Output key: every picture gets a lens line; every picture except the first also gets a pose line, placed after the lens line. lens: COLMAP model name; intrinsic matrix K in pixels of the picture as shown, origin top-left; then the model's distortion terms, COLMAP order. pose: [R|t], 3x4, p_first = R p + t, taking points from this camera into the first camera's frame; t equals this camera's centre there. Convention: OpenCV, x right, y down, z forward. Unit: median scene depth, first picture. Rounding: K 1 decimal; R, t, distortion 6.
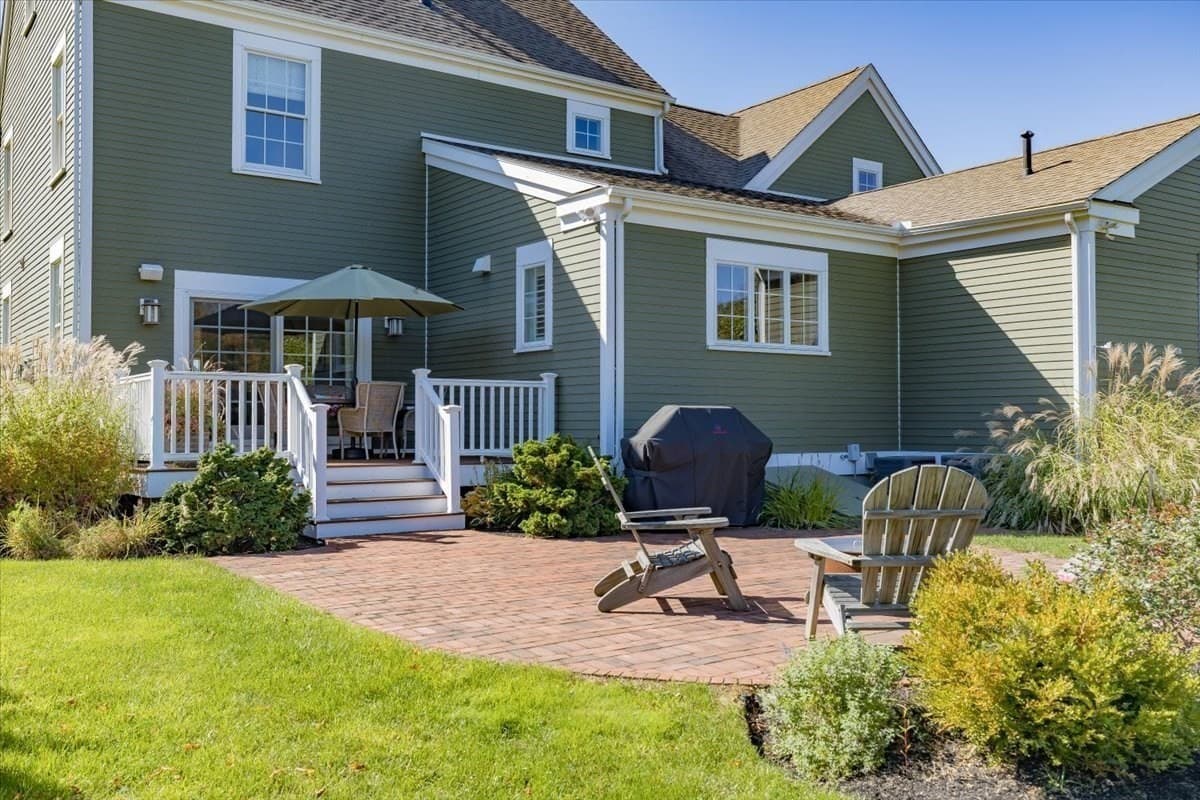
lens RADIAL K [[1076.2, 0, 605.8], [0, 1076.2, 373.5], [0, 0, 1]] dist [0.010733, -0.006178]
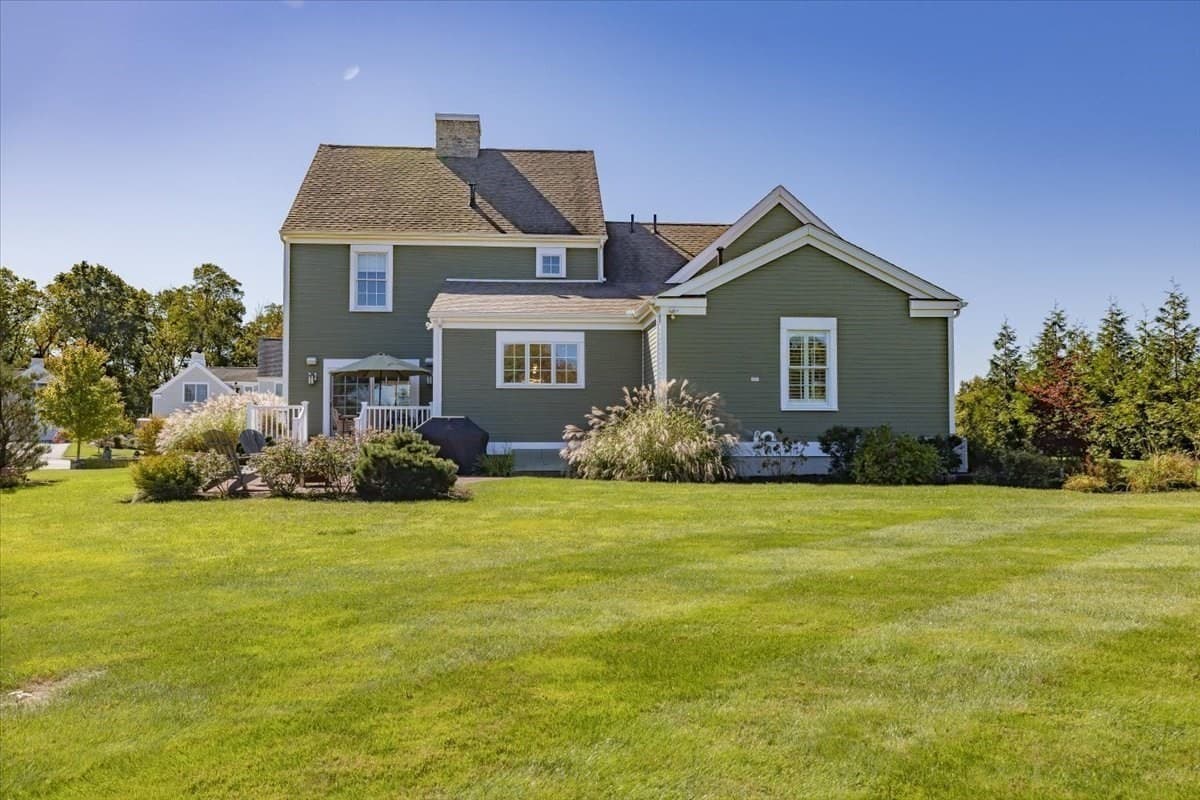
lens RADIAL K [[897.2, 0, 595.8], [0, 897.2, 404.5], [0, 0, 1]] dist [-0.000319, -0.006636]
pose [[0.860321, -0.021120, -0.509315, 1.005060], [0.025261, 0.999680, 0.001217, 0.008907], [0.509126, -0.013913, 0.860580, -0.294812]]
